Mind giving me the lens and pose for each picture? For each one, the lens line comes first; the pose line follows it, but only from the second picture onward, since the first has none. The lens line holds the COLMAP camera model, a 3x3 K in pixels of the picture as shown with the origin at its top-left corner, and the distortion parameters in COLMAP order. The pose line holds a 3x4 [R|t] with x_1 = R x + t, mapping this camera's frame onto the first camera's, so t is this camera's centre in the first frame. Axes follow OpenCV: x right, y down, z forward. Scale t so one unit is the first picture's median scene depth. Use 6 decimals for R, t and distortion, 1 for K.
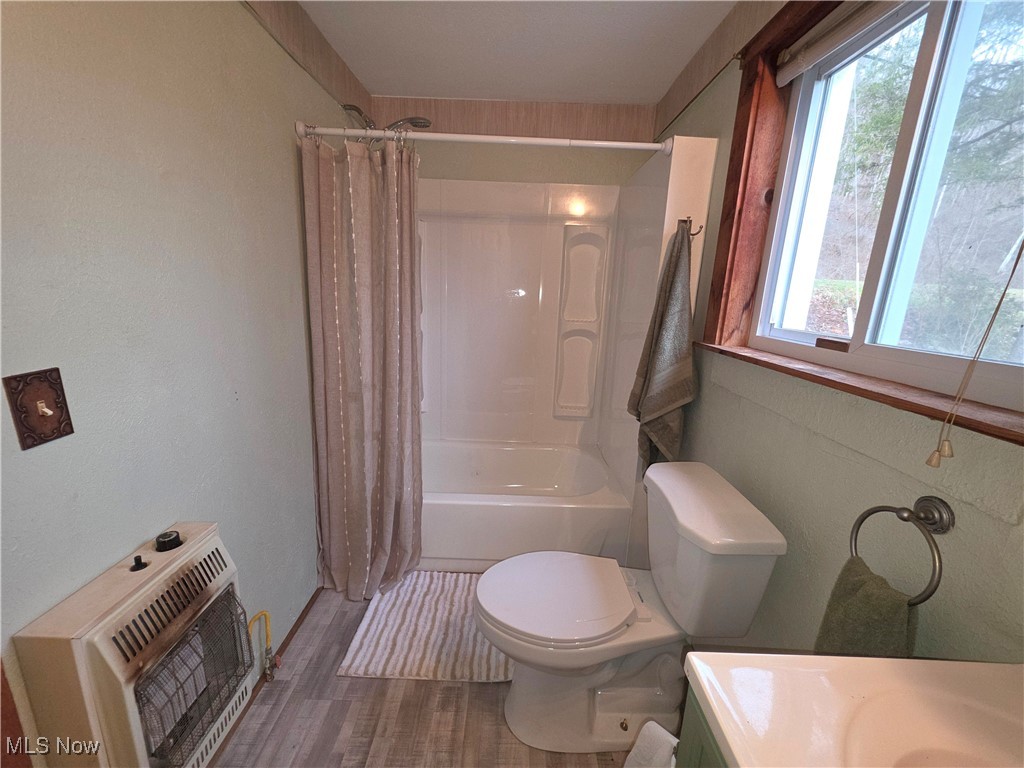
lens RADIAL K [[408.0, 0, 511.3], [0, 408.0, 384.6], [0, 0, 1]] dist [0.001753, -0.000226]
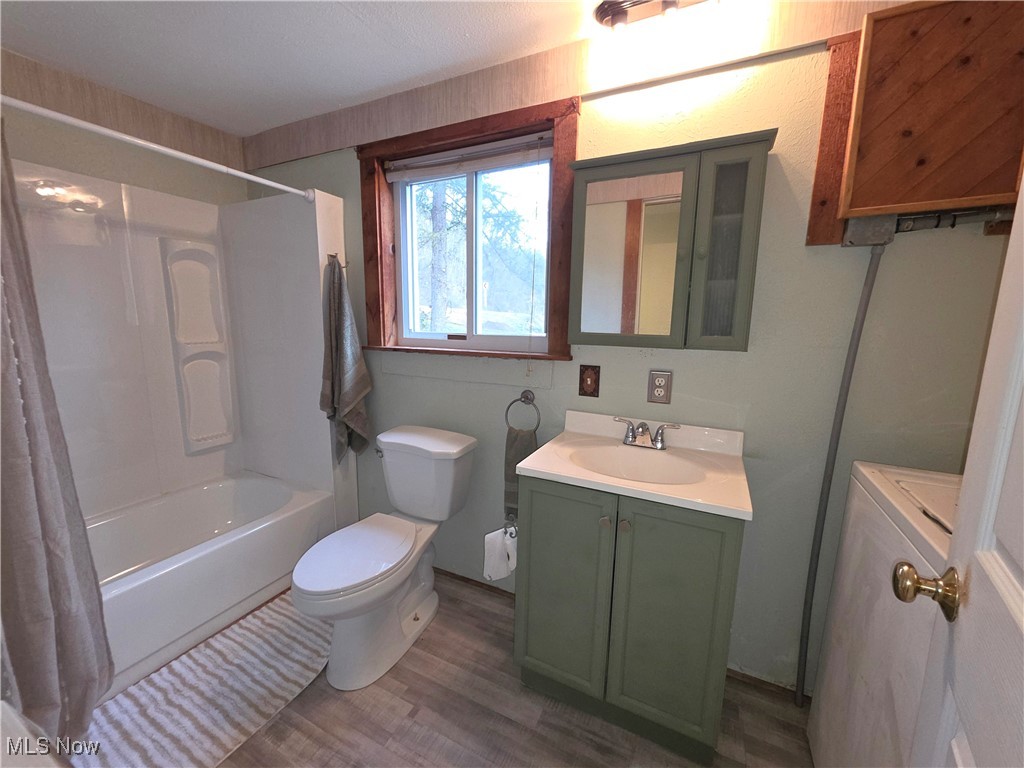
lens RADIAL K [[408.0, 0, 511.3], [0, 408.0, 384.6], [0, 0, 1]] dist [0.001753, -0.000226]
pose [[0.441915, -0.174524, 0.879916, -0.587059], [0.207631, 0.974156, 0.088939, -0.000509], [-0.872697, 0.143395, 0.466731, -0.043316]]
